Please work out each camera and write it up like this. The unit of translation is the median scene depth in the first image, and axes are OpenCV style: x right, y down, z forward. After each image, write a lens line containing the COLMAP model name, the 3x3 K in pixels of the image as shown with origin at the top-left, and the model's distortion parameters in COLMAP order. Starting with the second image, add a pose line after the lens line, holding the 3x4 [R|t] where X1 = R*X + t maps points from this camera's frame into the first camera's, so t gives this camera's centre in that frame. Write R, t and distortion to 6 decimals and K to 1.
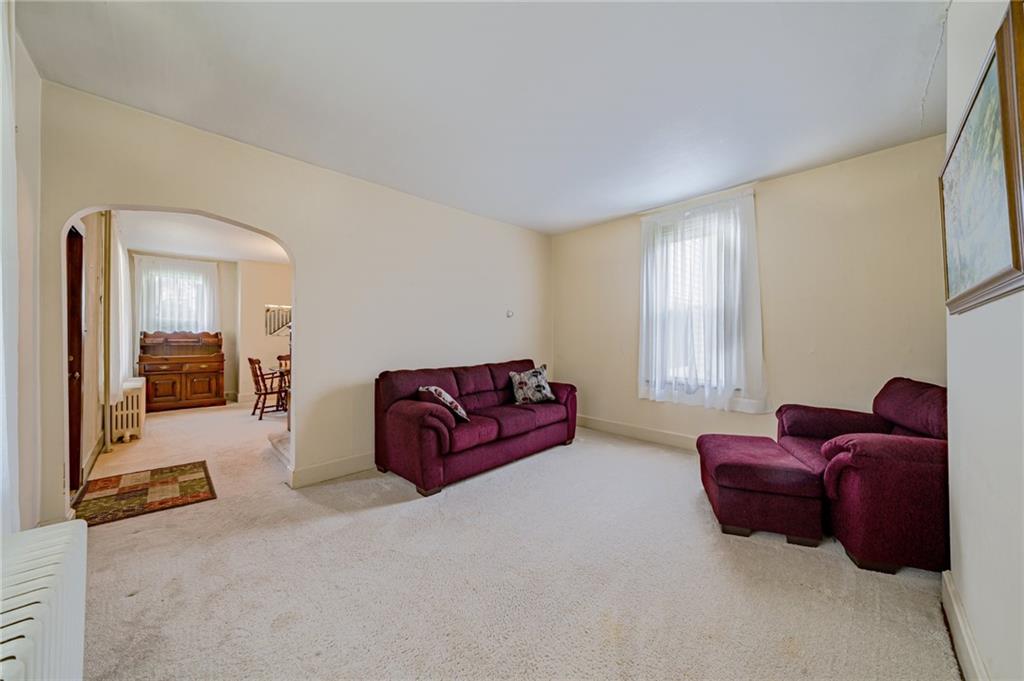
lens RADIAL K [[349.3, 0, 513.9], [0, 349.3, 343.4], [0, 0, 1]] dist [0.025447, 0.000029]
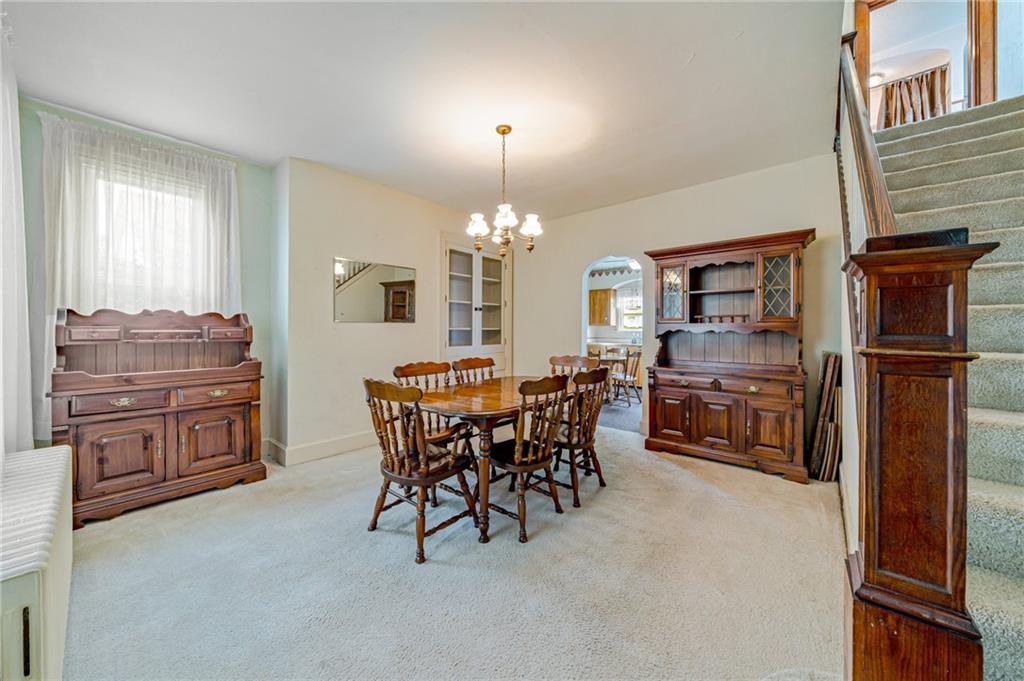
lens RADIAL K [[359.3, 0, 514.5], [0, 359.3, 336.5], [0, 0, 1]] dist [-0.000937, -0.000124]
pose [[0.996308, -0.003939, 0.085762, -0.578667], [0.003423, 0.999975, 0.006160, -0.004159], [-0.085784, -0.005844, 0.996297, 0.567926]]
